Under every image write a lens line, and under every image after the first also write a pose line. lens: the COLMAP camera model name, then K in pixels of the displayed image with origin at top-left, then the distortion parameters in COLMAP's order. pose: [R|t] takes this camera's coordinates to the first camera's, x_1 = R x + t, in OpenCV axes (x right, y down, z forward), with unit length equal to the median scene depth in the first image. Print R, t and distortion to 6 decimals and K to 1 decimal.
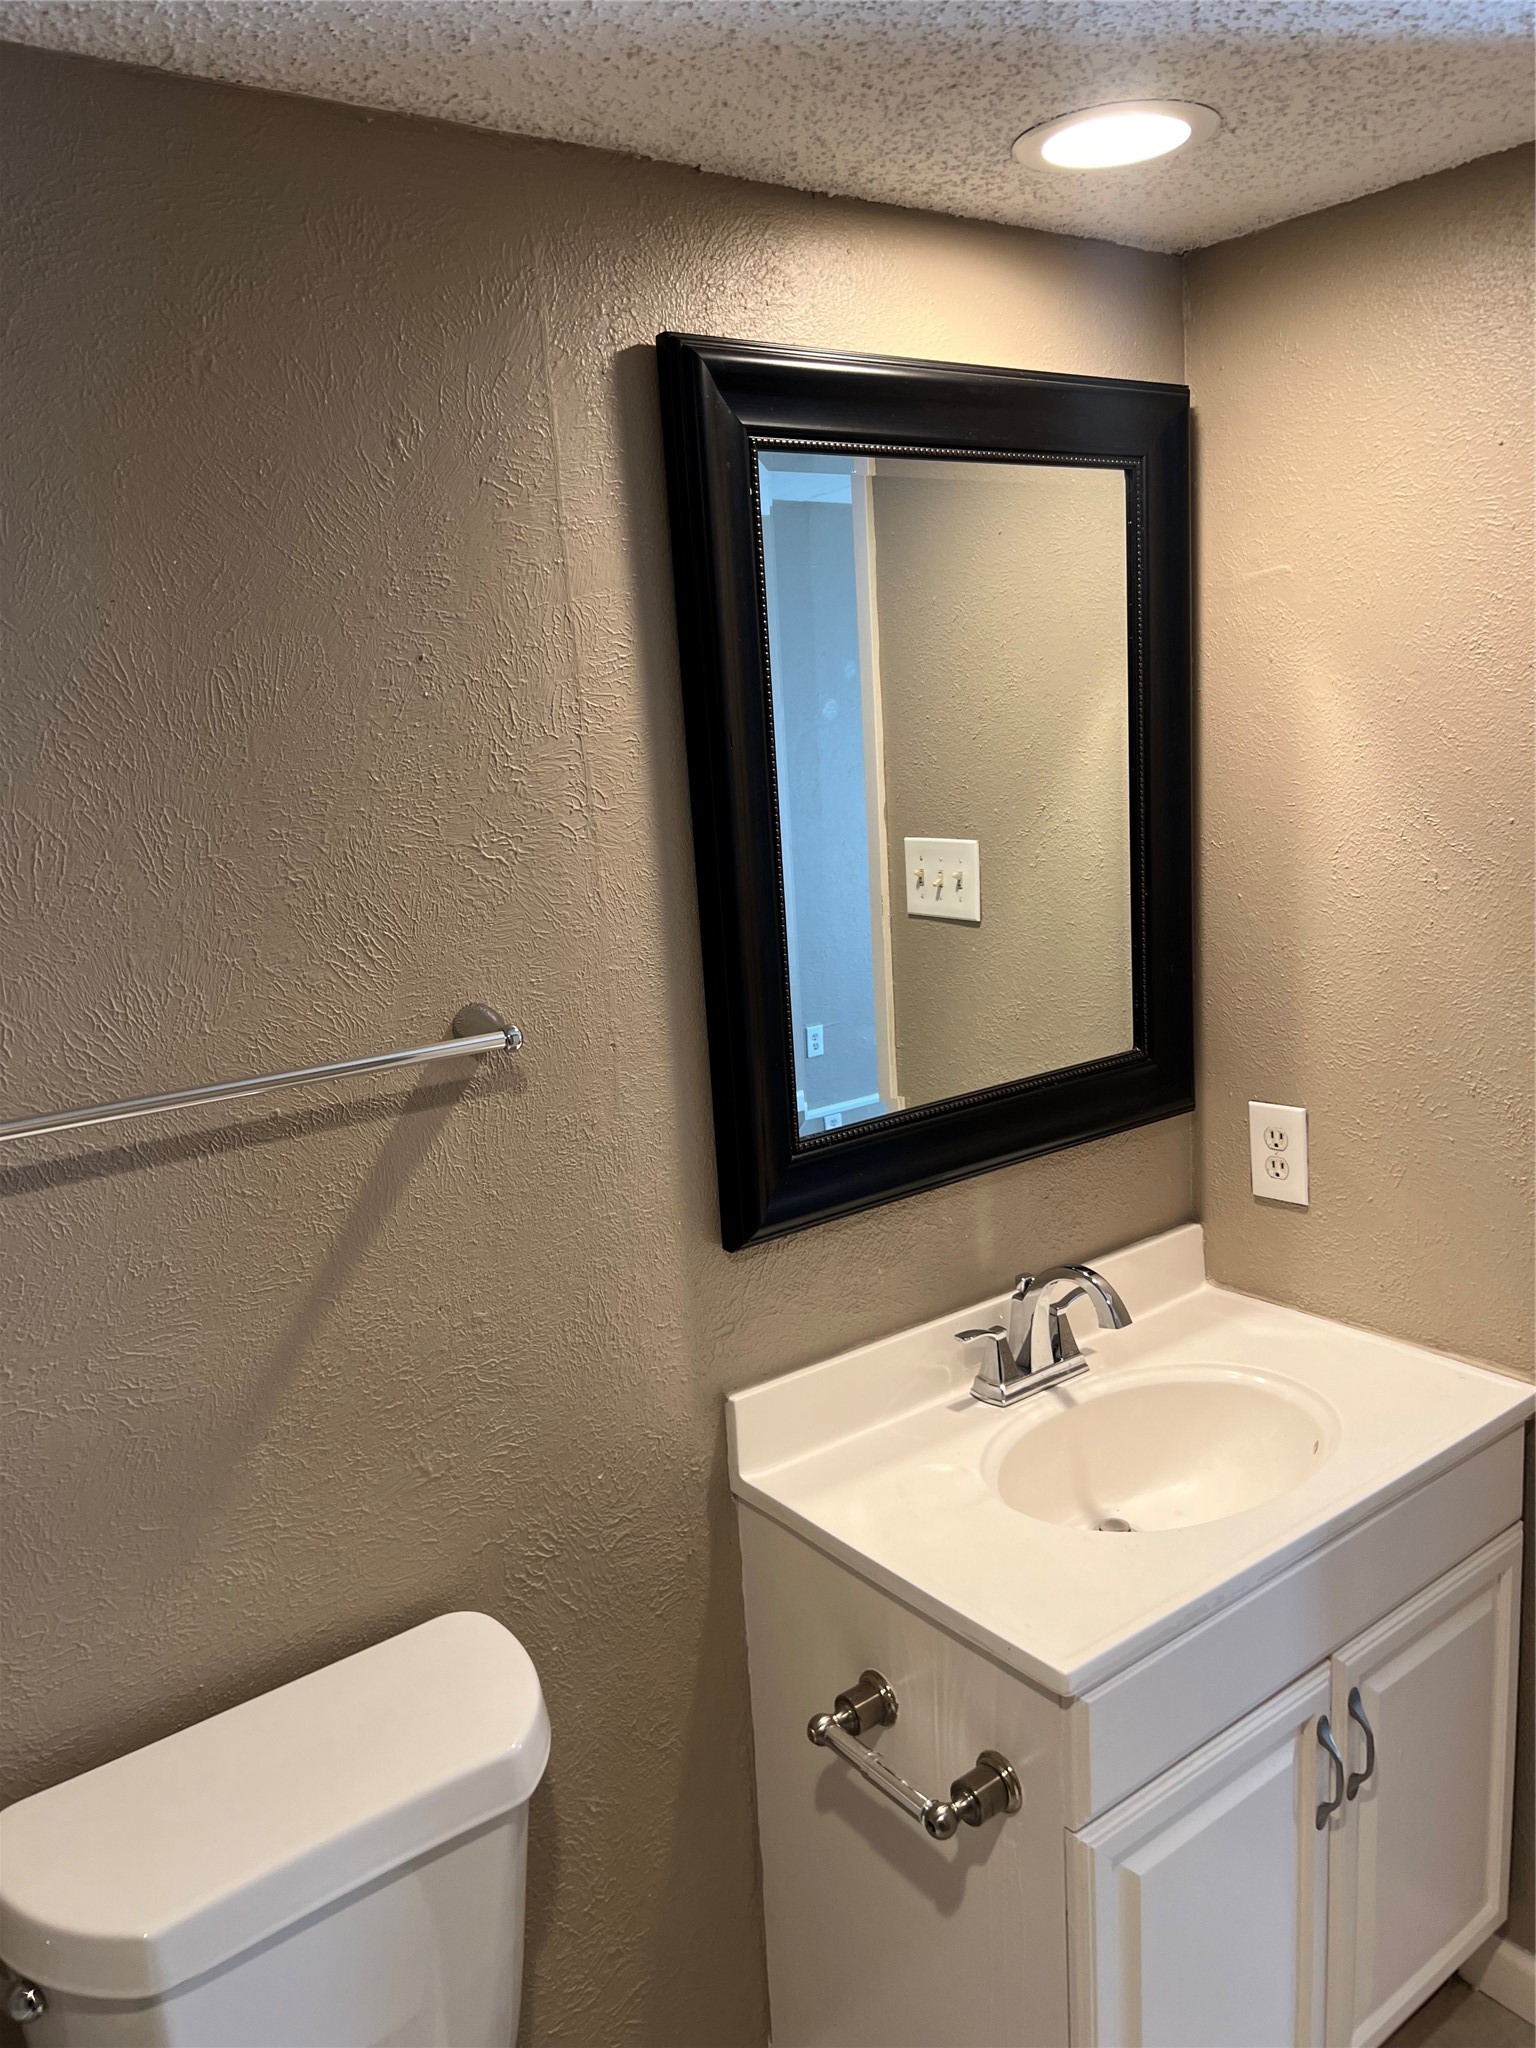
lens RADIAL K [[1539.8, 0, 767.1], [0, 1539.8, 1035.7], [0, 0, 1]] dist [0.062653, -0.070422]
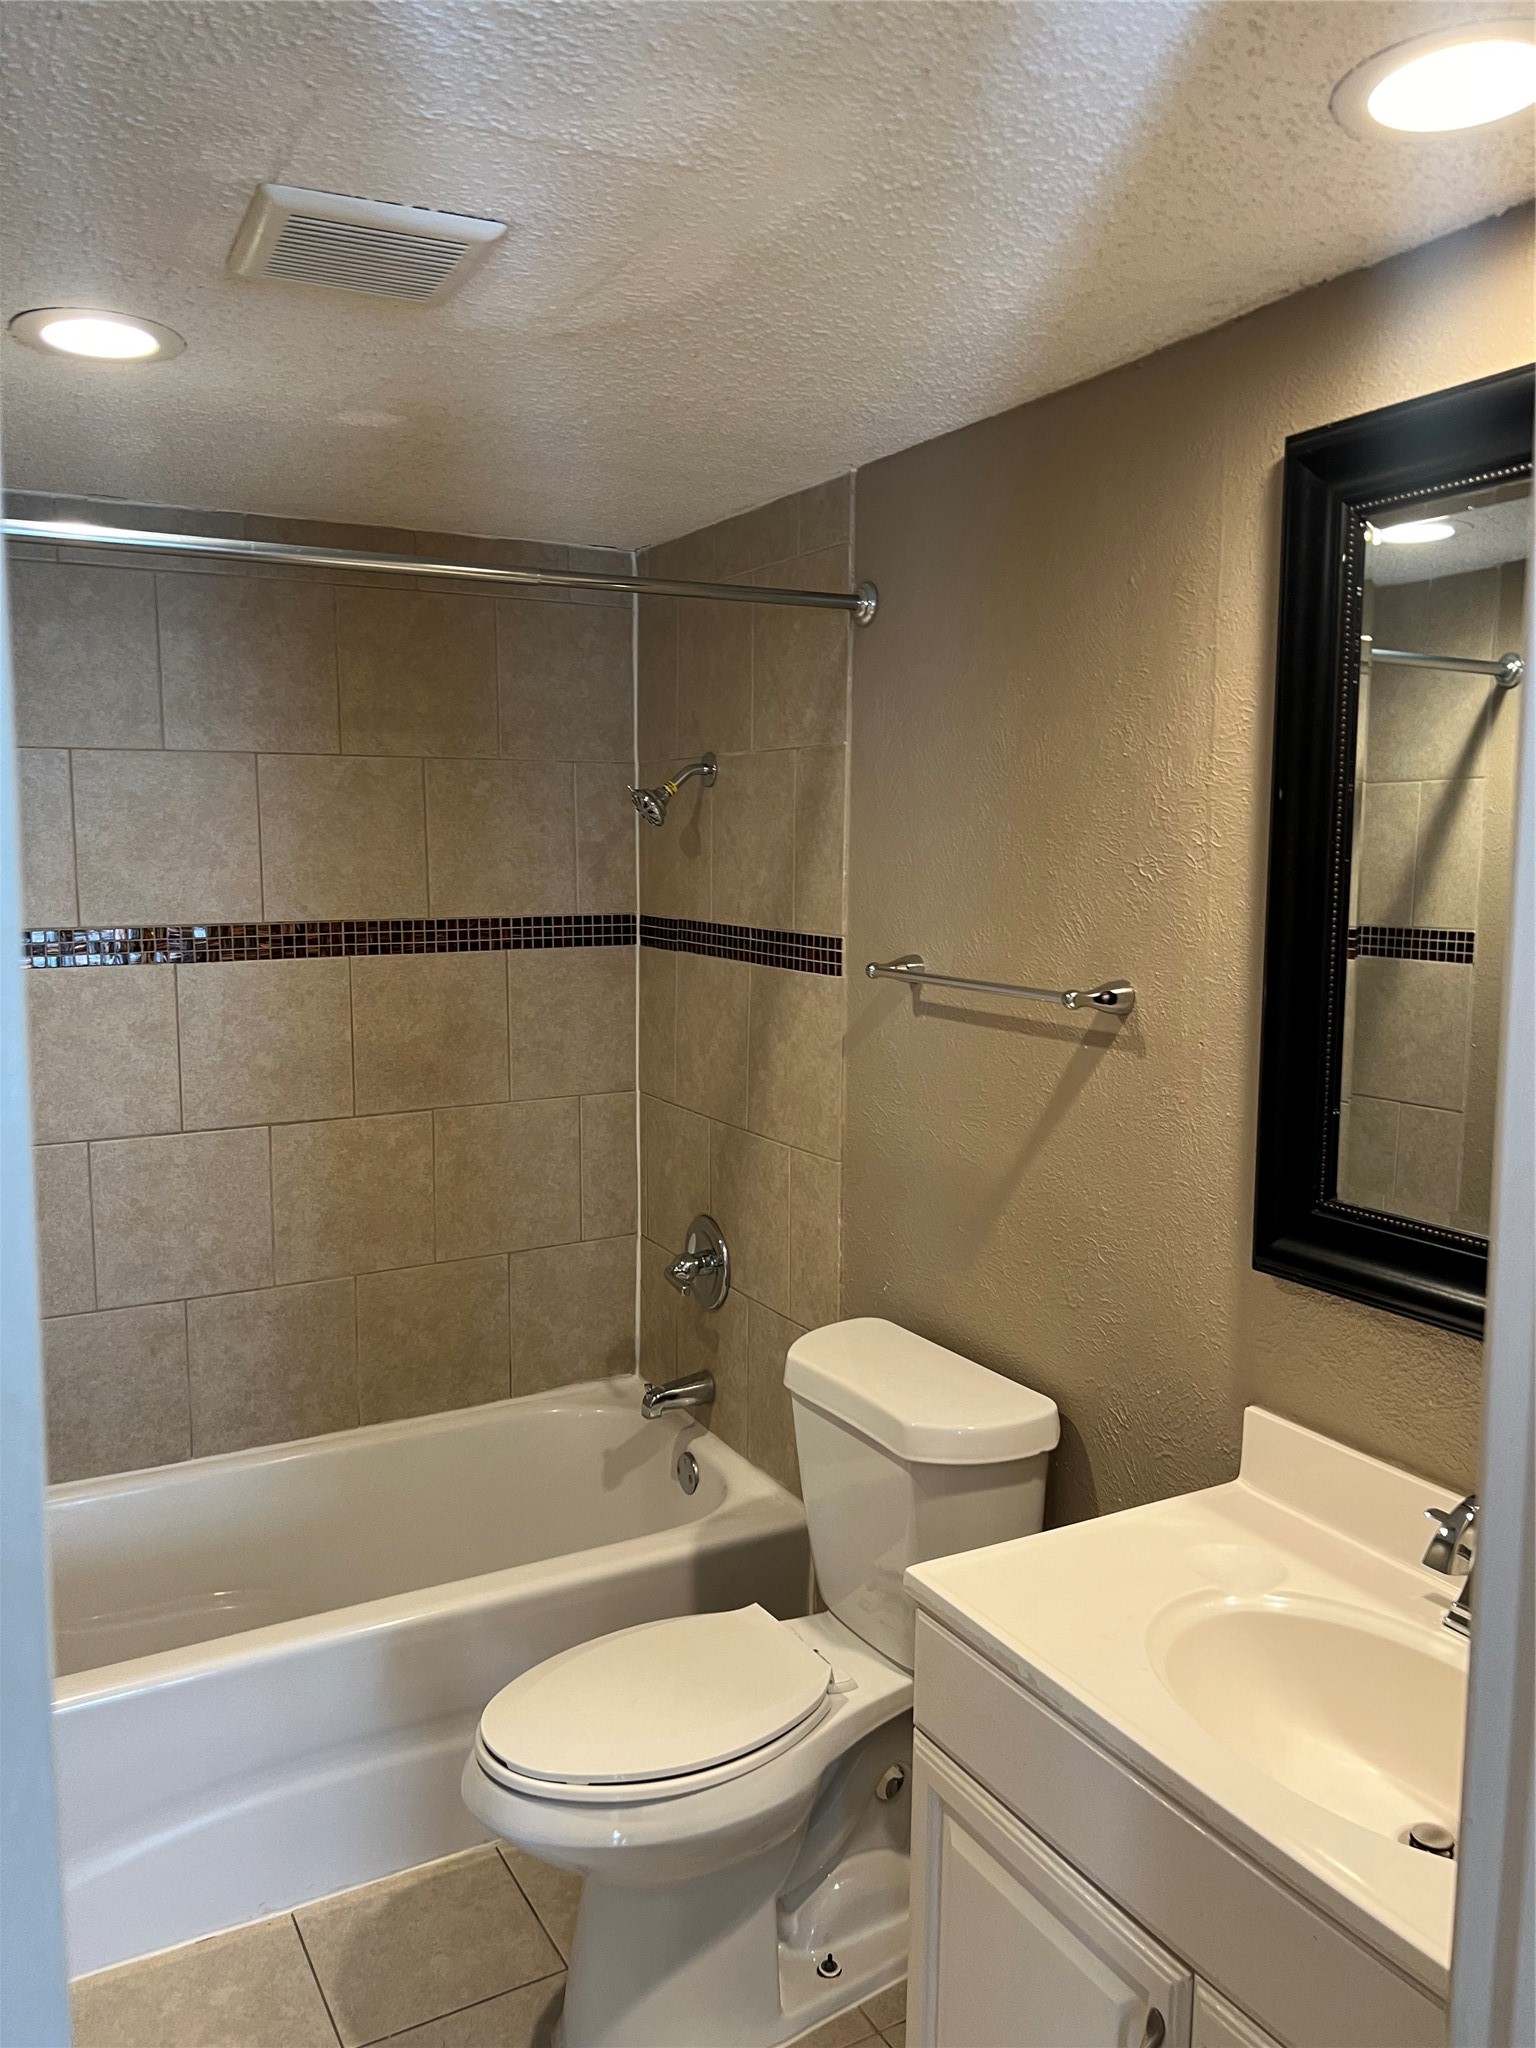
lens RADIAL K [[1539.8, 0, 767.1], [0, 1539.8, 1035.7], [0, 0, 1]] dist [0.062653, -0.070422]
pose [[-0.145830, 0.180223, -0.972755, 1.168296], [-0.197545, 0.958161, 0.207134, -0.190301], [0.969386, 0.222369, -0.104127, 0.836142]]
